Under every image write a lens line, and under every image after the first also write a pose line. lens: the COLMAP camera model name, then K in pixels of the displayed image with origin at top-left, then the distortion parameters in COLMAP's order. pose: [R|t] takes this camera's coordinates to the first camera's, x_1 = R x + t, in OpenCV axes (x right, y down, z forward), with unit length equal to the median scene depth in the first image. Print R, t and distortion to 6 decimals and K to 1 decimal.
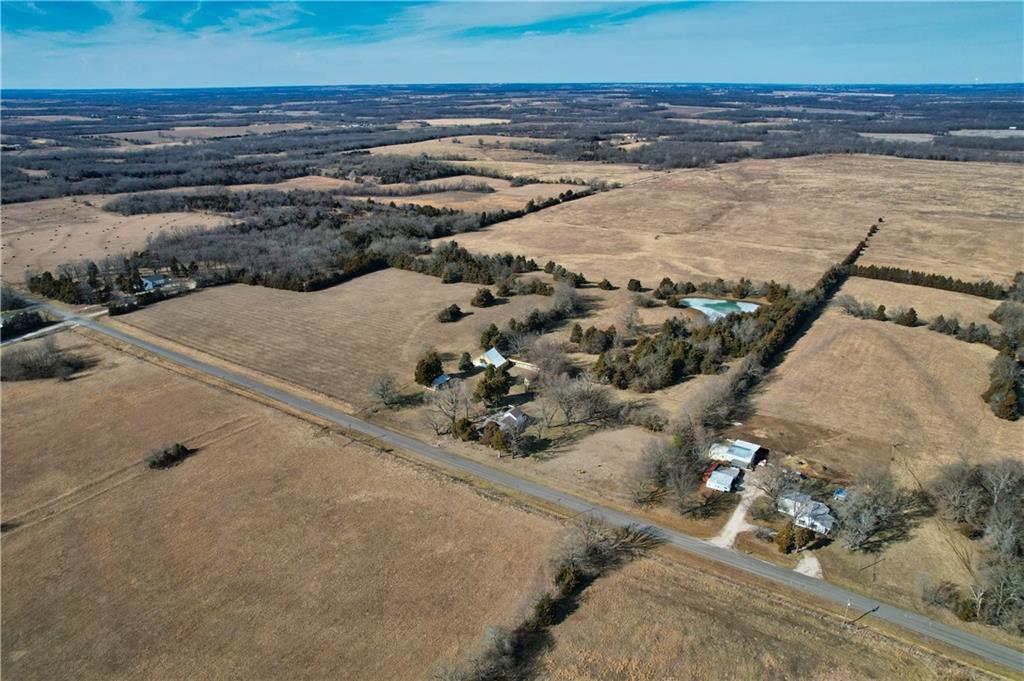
lens RADIAL K [[684.8, 0, 517.0], [0, 684.8, 335.1], [0, 0, 1]] dist [-0.079499, 0.075827]
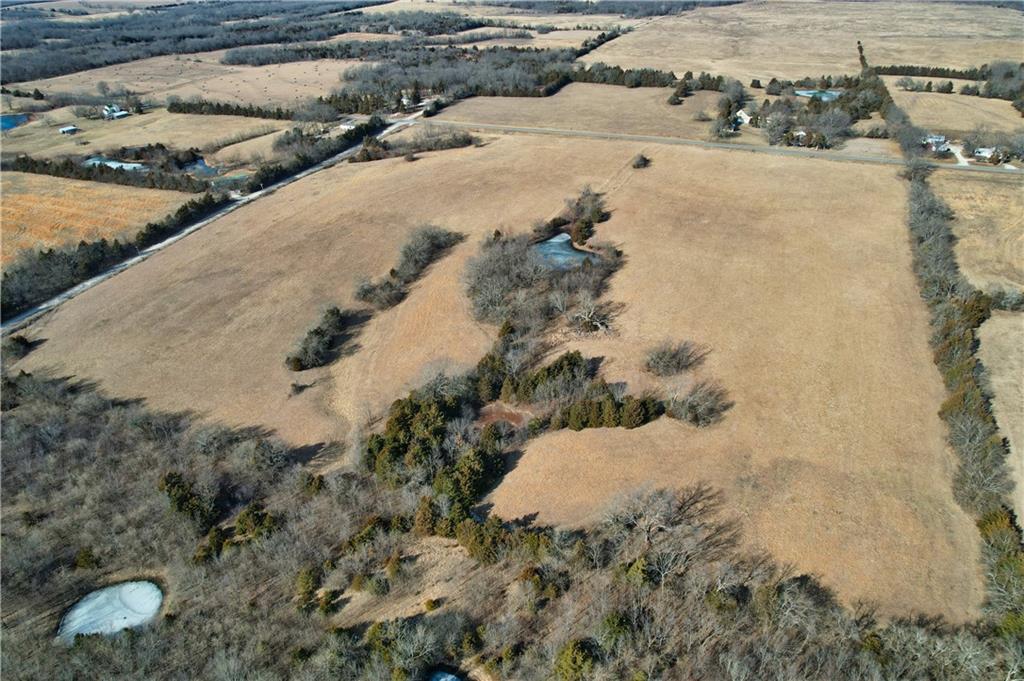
lens RADIAL K [[660.7, 0, 517.0], [0, 660.7, 338.4], [0, 0, 1]] dist [-0.076988, 0.069345]
pose [[0.979487, -0.117627, 0.163610, -0.604430], [0.084571, 0.976937, 0.196064, 0.138984], [-0.182899, -0.178206, 0.966846, -0.317290]]
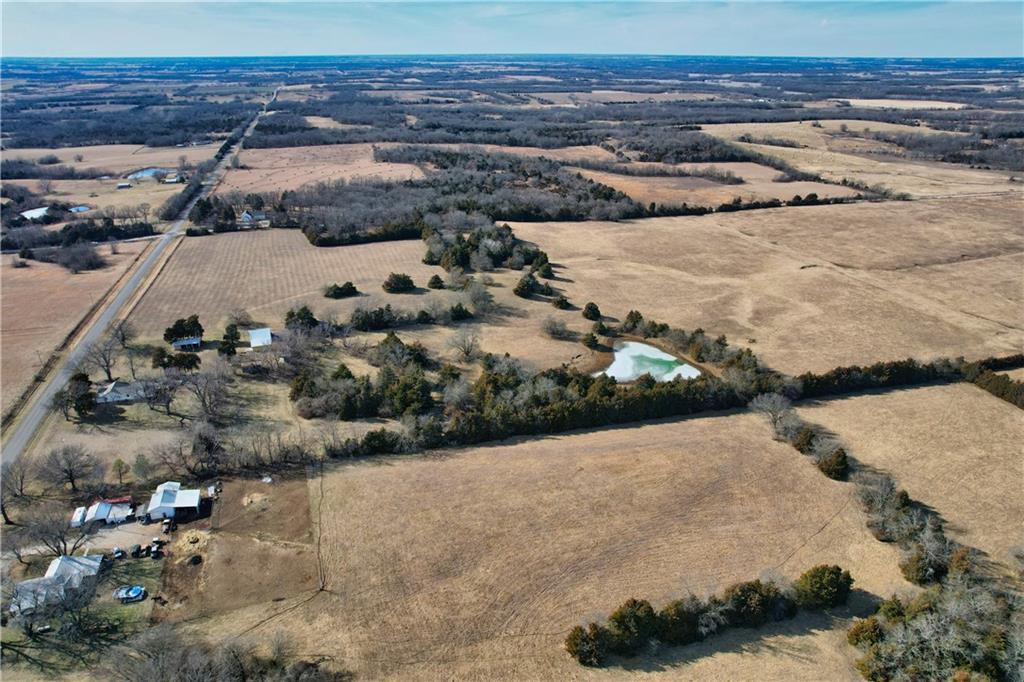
lens RADIAL K [[684.8, 0, 517.0], [0, 684.8, 335.6], [0, 0, 1]] dist [-0.079499, 0.075827]
pose [[0.777423, 0.251208, -0.576635, 0.580942], [-0.227735, 0.966999, 0.114234, -0.117405], [0.586302, 0.042512, 0.808976, 0.299182]]
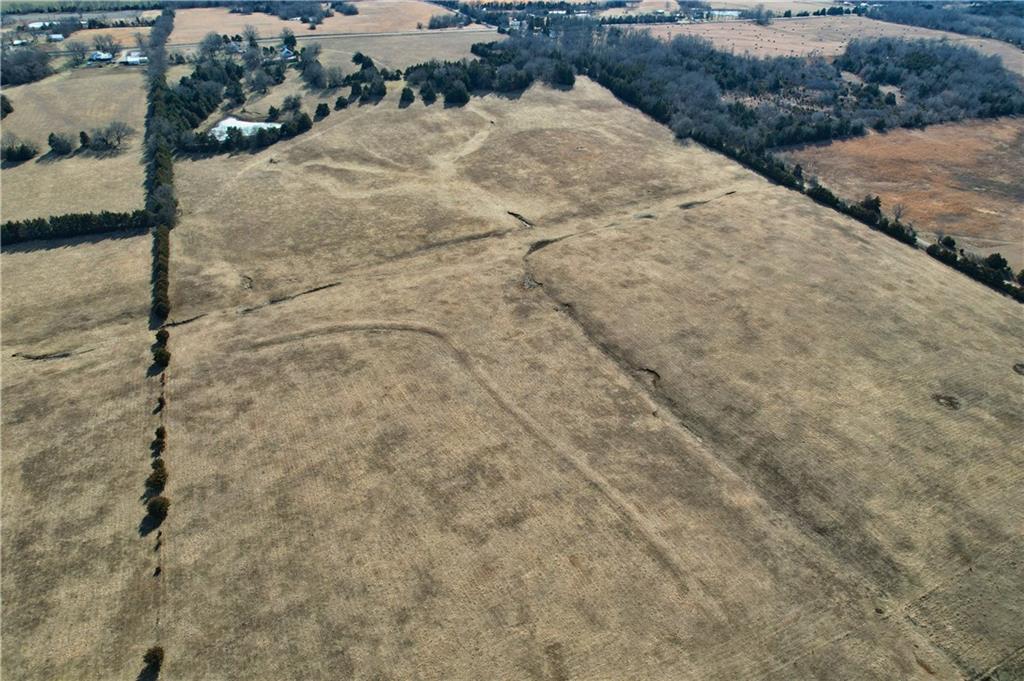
lens RADIAL K [[660.7, 0, 517.0], [0, 660.7, 338.4], [0, 0, 1]] dist [-0.076988, 0.069345]
pose [[-0.537940, 0.477411, -0.694766, 0.892450], [-0.312795, 0.652294, 0.690415, -0.640363], [0.782803, 0.588721, -0.201563, 1.665511]]
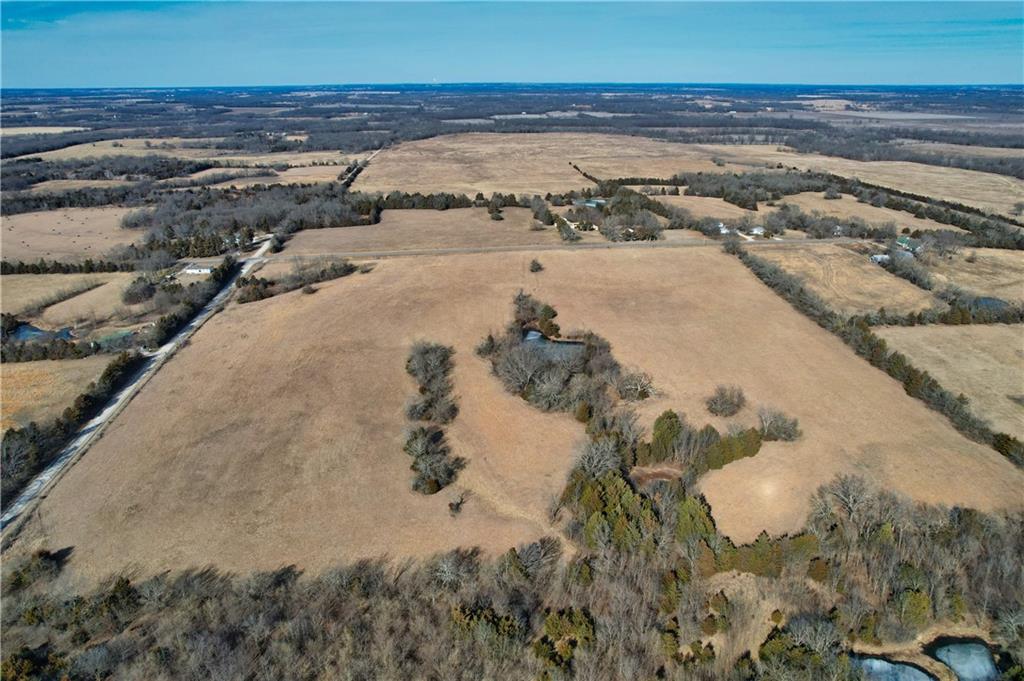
lens RADIAL K [[673.1, 0, 516.3], [0, 673.1, 342.5], [0, 0, 1]] dist [-0.072331, 0.067963]
pose [[0.769147, -0.231931, 0.595501, -0.914158], [0.224917, 0.970445, 0.087459, 0.111234], [-0.598185, 0.066670, 0.798580, -0.238236]]
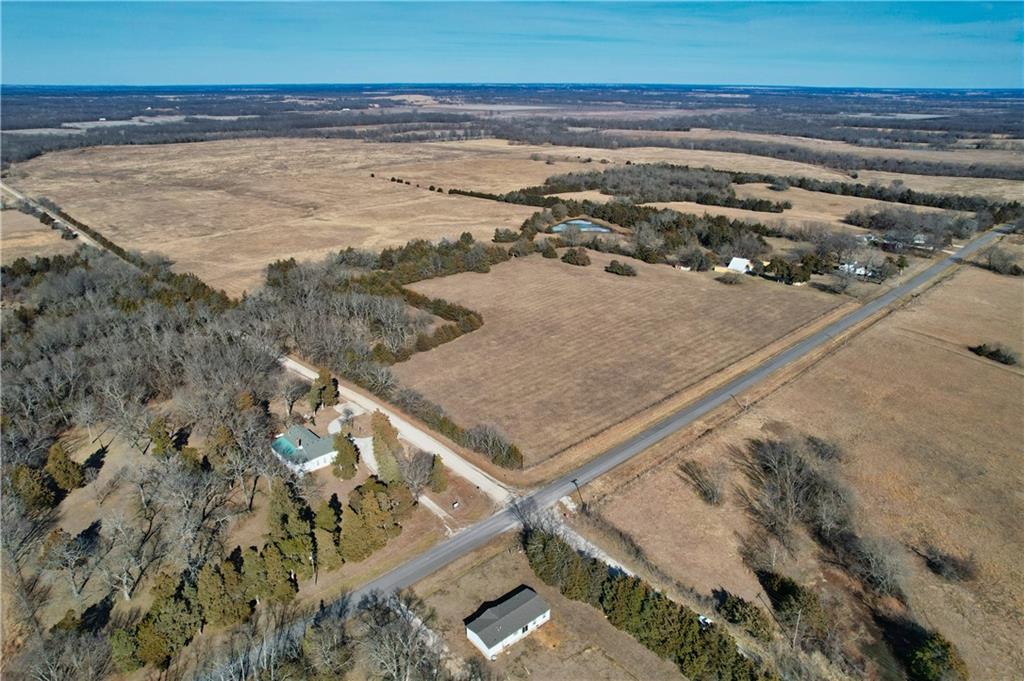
lens RADIAL K [[673.1, 0, 516.3], [0, 673.1, 342.5], [0, 0, 1]] dist [-0.072331, 0.067963]
pose [[0.217548, -0.352956, 0.909997, -0.878738], [0.342961, 0.900519, 0.267290, -0.206320], [-0.913811, 0.253945, 0.316956, 0.726716]]
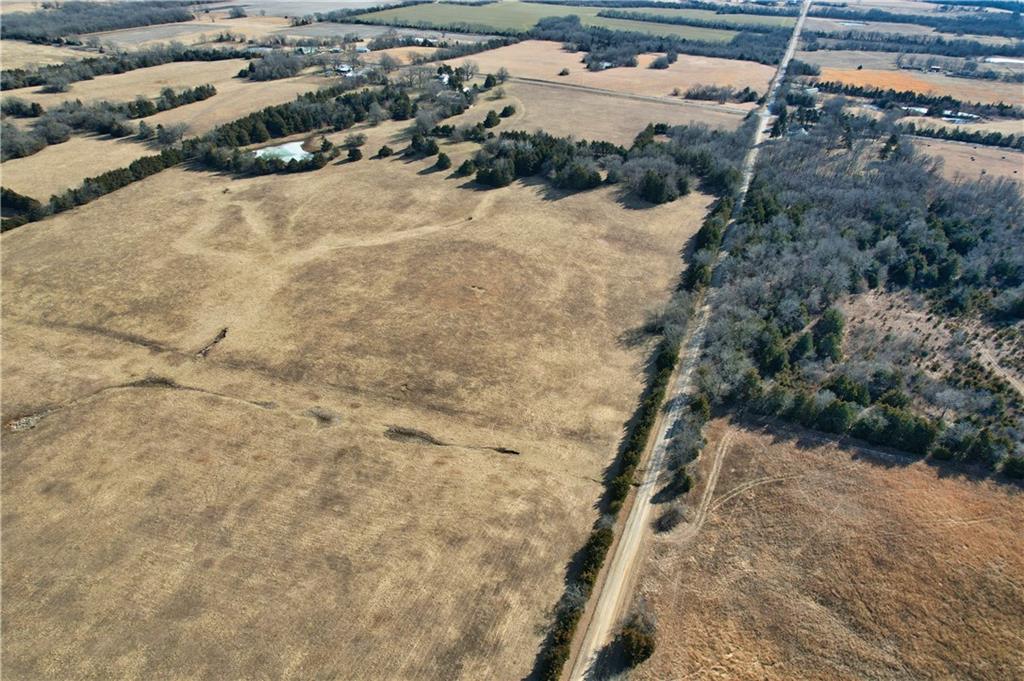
lens RADIAL K [[660.7, 0, 517.0], [0, 660.7, 338.4], [0, 0, 1]] dist [-0.076988, 0.069345]
pose [[-0.979463, 0.088429, -0.181200, 0.138754], [-0.093214, 0.598290, 0.795839, -0.687551], [0.178785, 0.796385, -0.577760, 1.808444]]
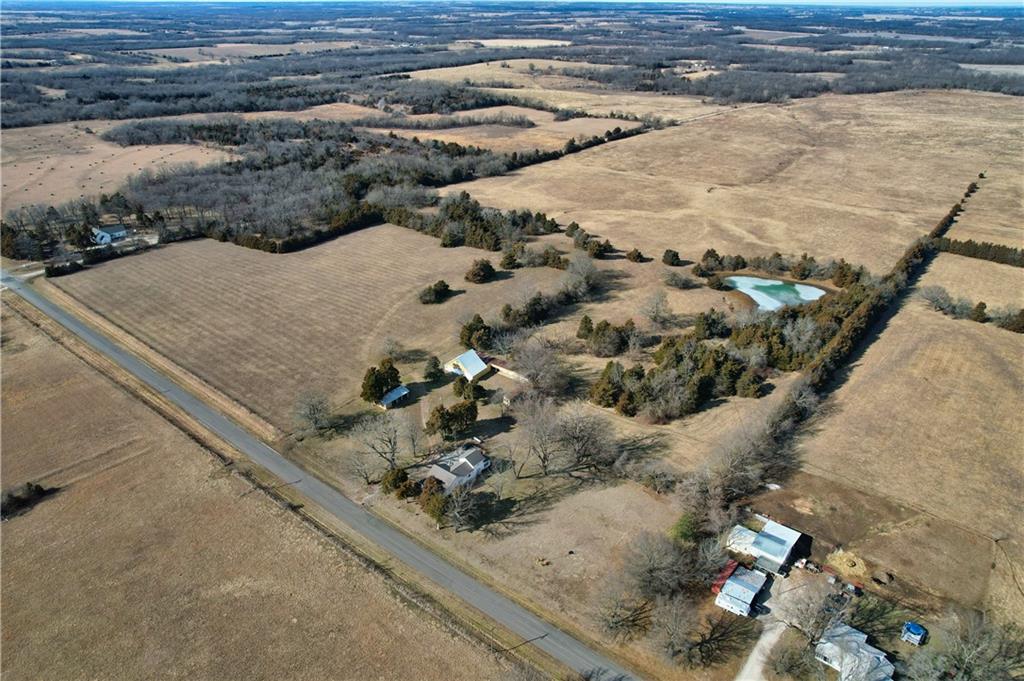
lens RADIAL K [[695.2, 0, 529.1], [0, 695.2, 328.5], [0, 0, 1]] dist [-0.086817, 0.084338]
pose [[0.996989, 0.043652, -0.064093, 0.058725], [-0.037647, 0.995040, 0.092078, -0.058265], [0.067794, -0.089387, 0.993687, 0.150702]]
